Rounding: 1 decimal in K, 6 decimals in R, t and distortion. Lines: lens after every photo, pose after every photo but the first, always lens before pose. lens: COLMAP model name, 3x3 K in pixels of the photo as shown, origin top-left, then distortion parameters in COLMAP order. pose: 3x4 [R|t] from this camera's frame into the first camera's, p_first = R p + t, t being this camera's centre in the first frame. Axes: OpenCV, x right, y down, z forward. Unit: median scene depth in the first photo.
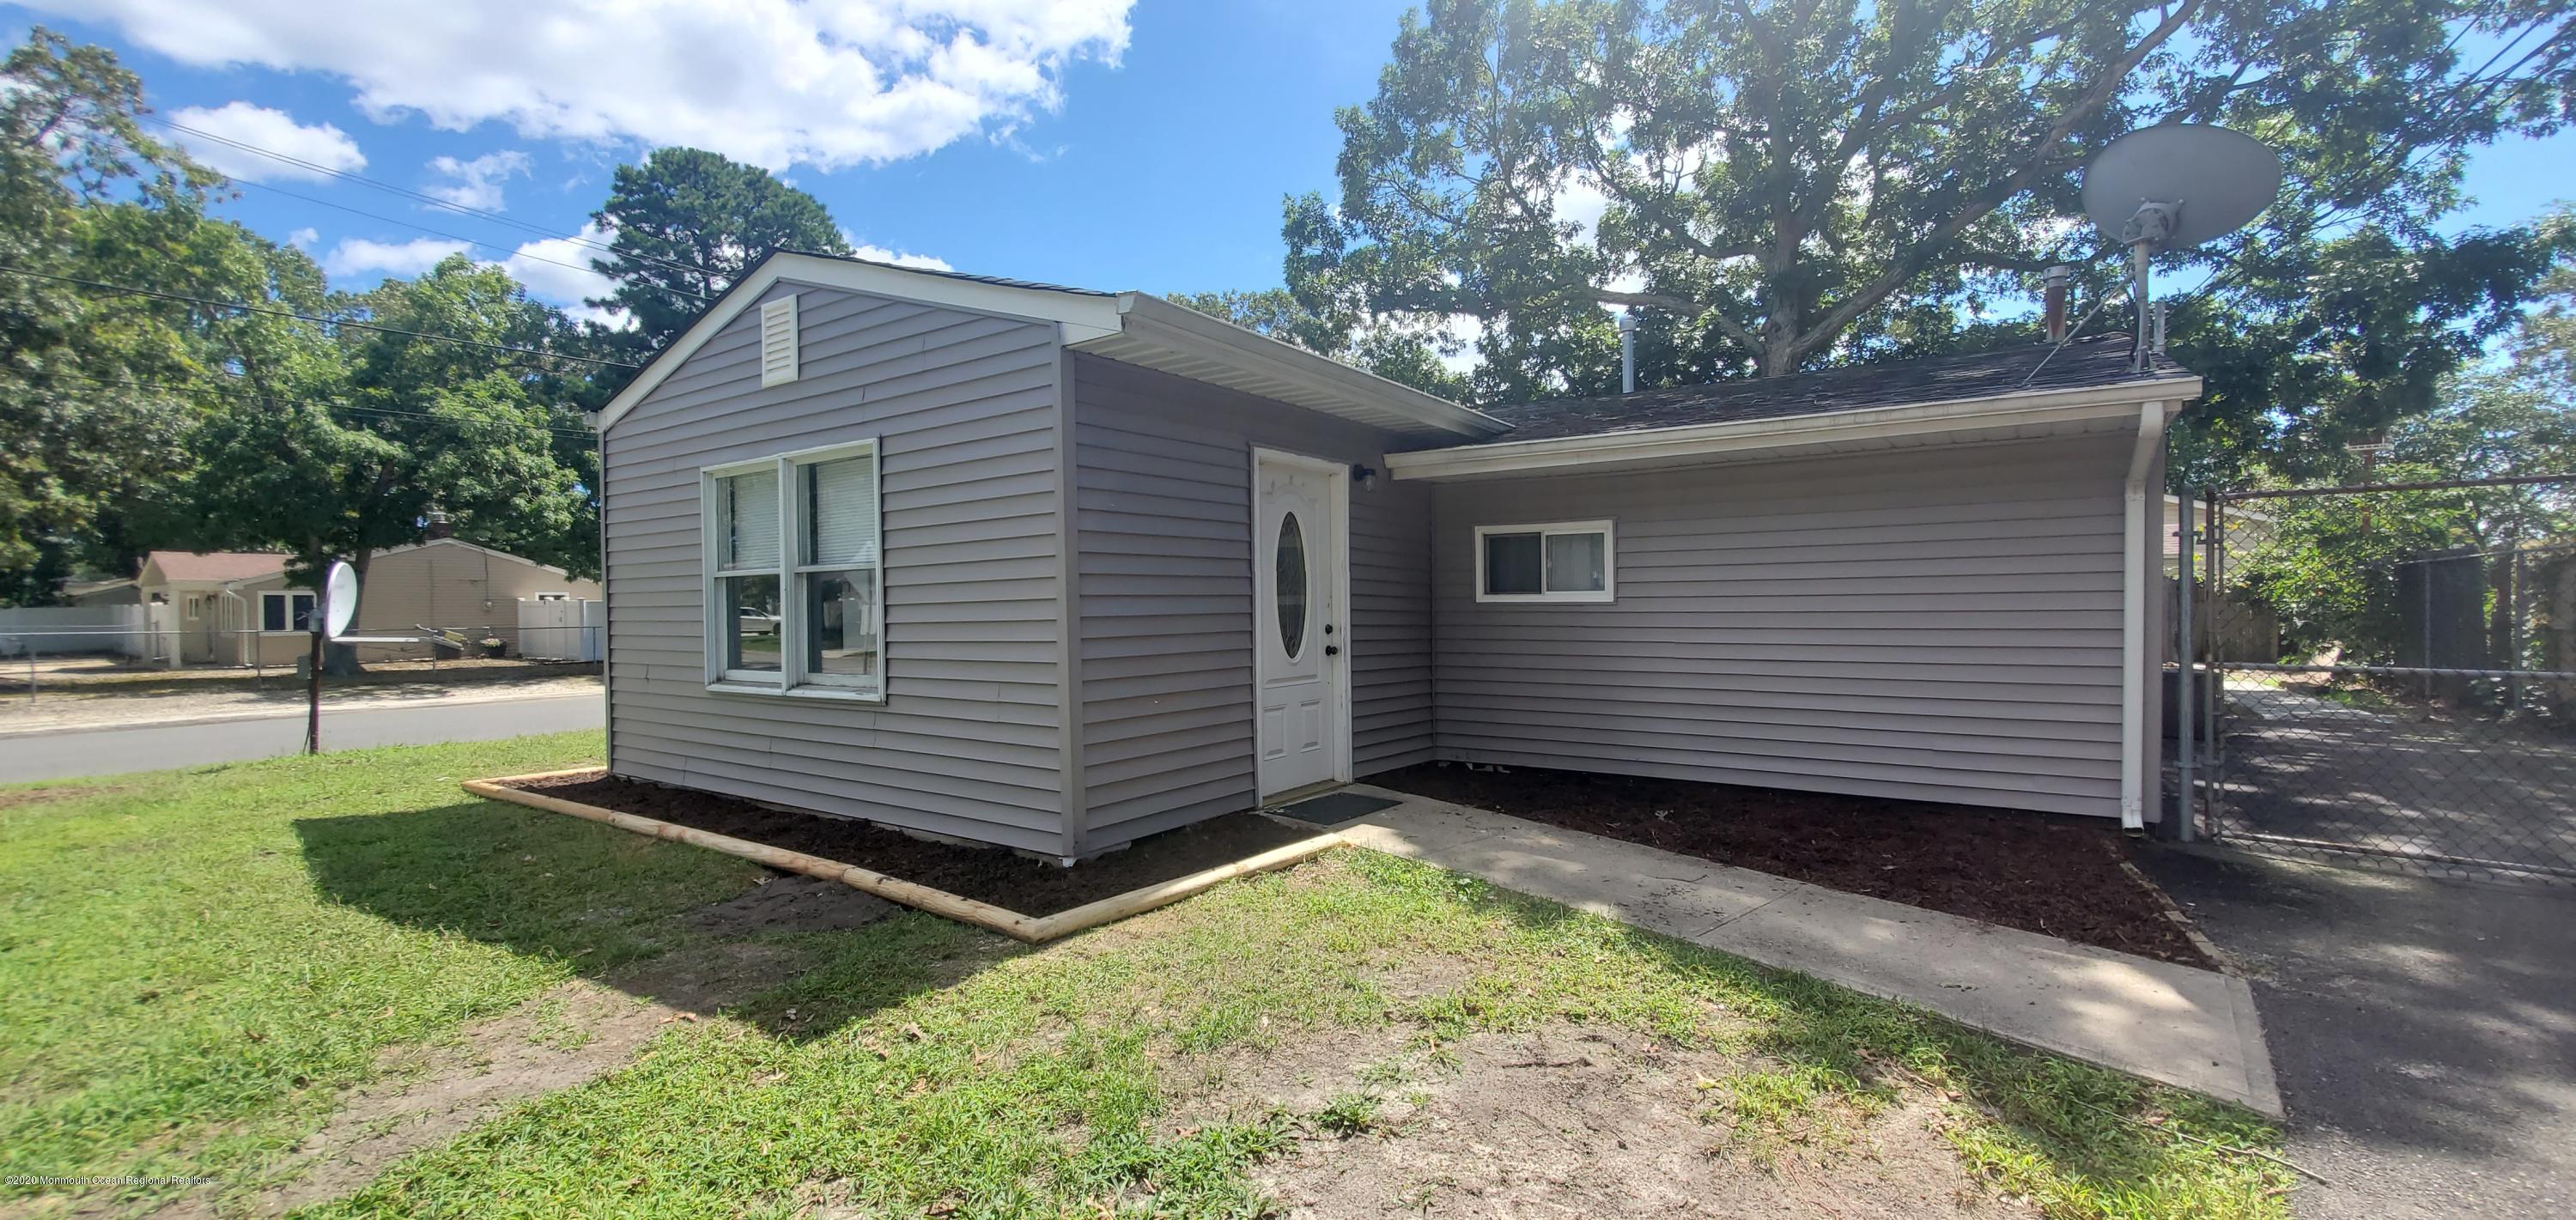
lens RADIAL K [[1017.4, 0, 1335.2], [0, 1017.4, 617.7], [0, 0, 1]] dist [0.000571, 0.000011]
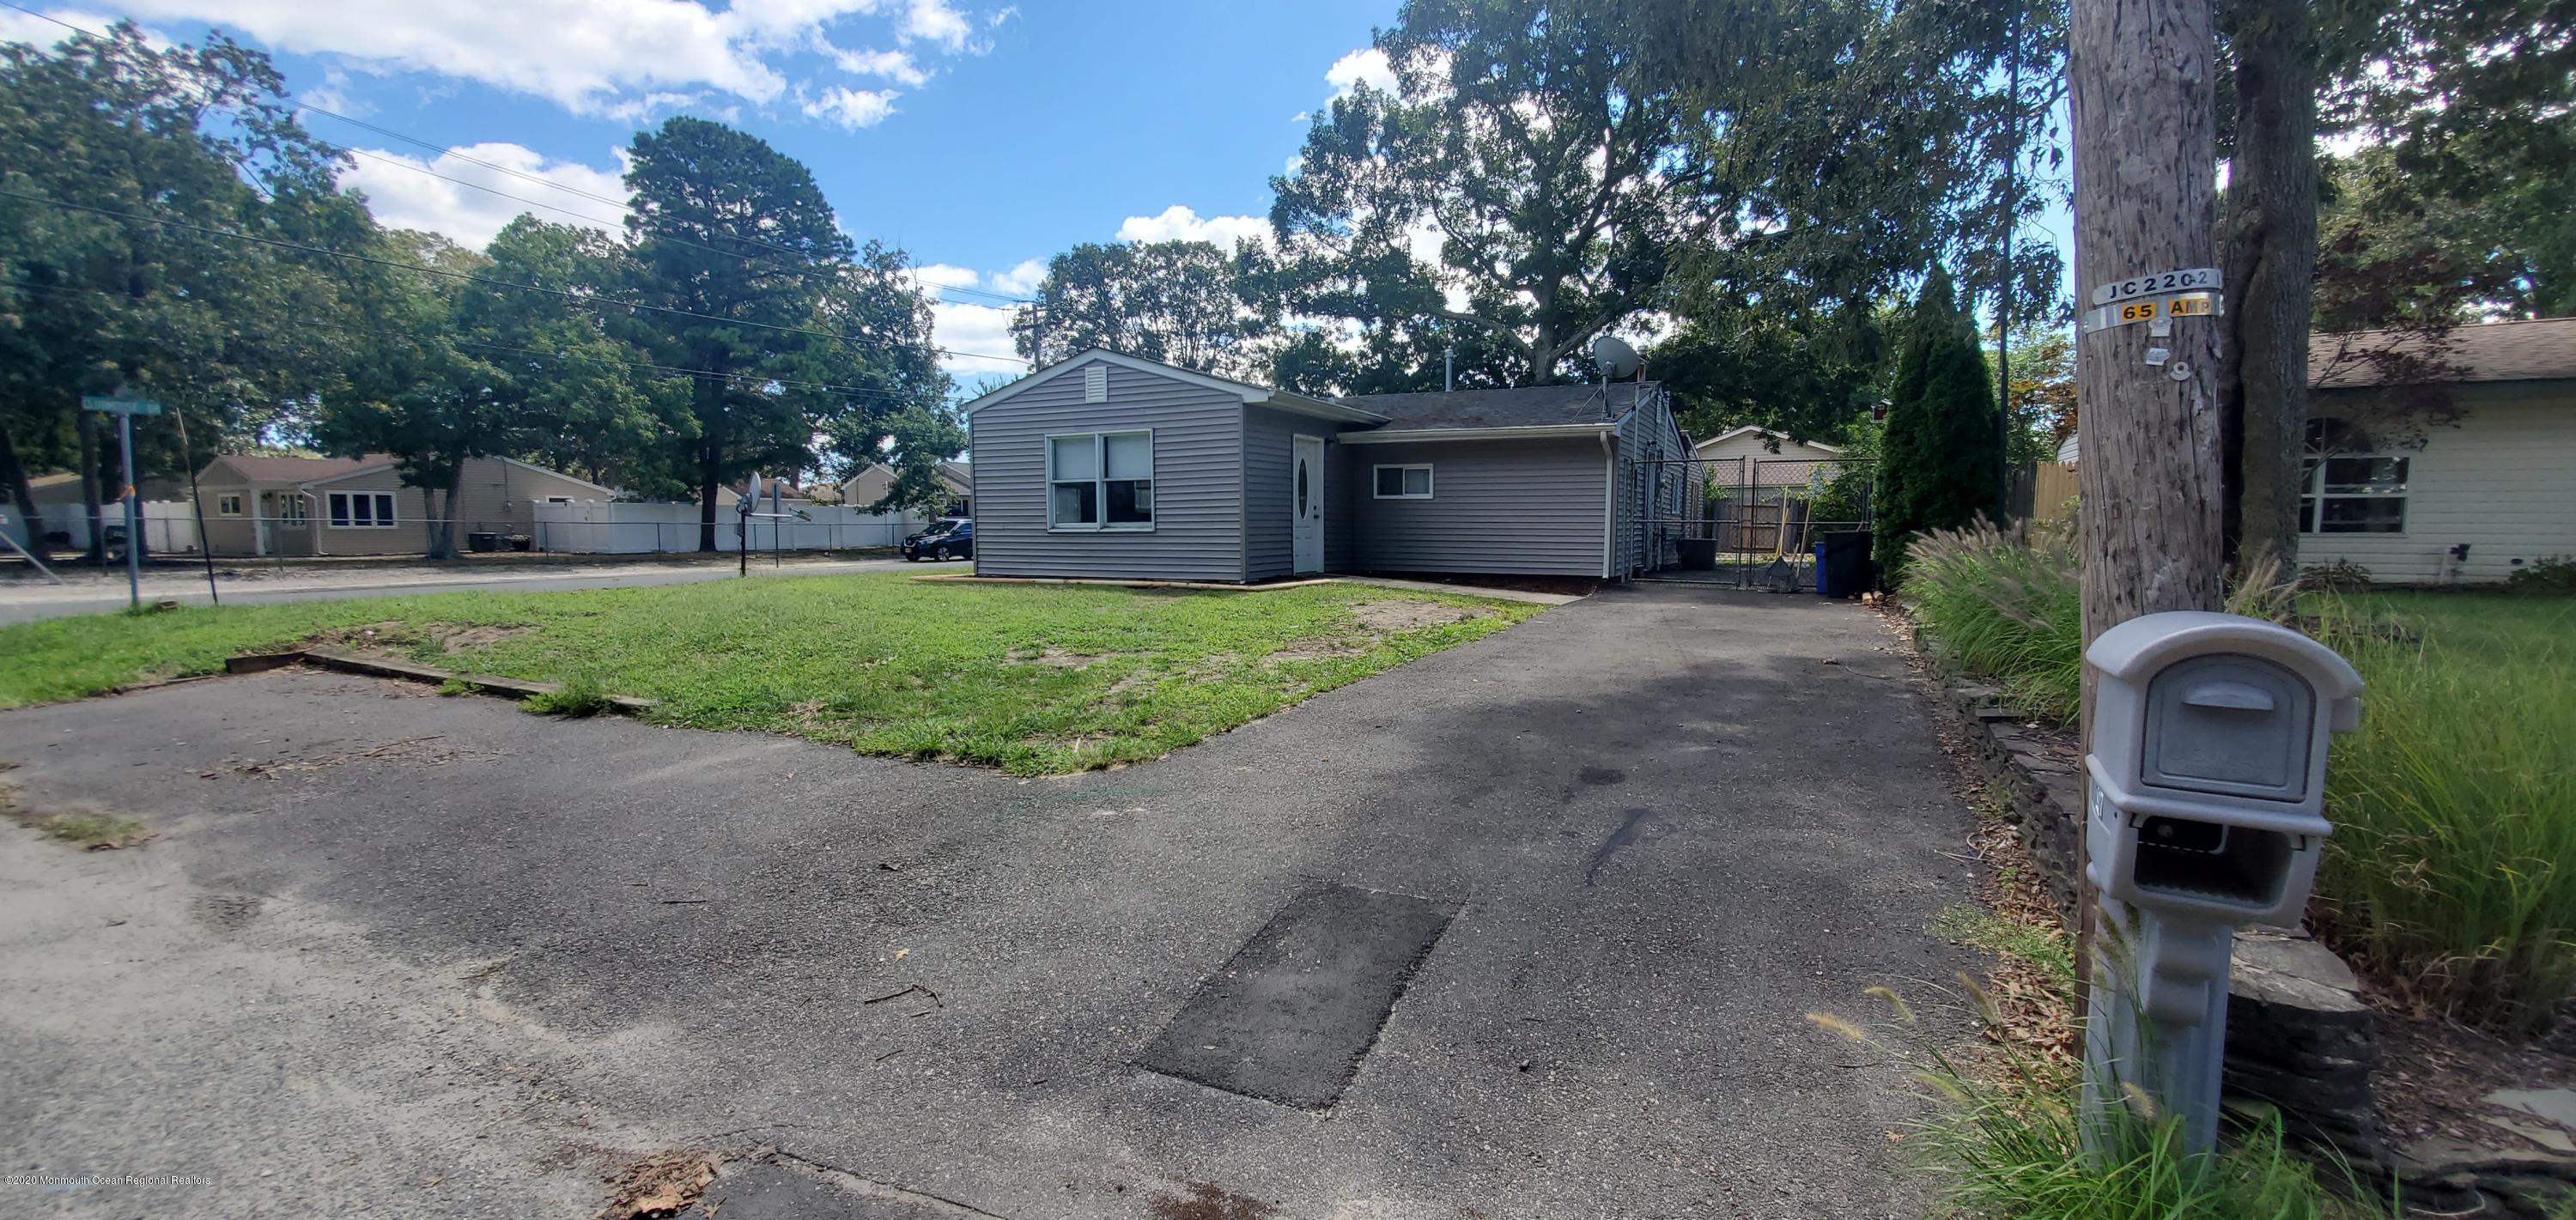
lens RADIAL K [[1017.4, 0, 1335.2], [0, 1017.4, 617.7], [0, 0, 1]] dist [0.000571, 0.000011]
pose [[0.990112, -0.004584, 0.140203, -0.127033], [-0.006692, 0.996785, 0.079848, 0.033323], [-0.140119, -0.079997, 0.986898, -0.592360]]
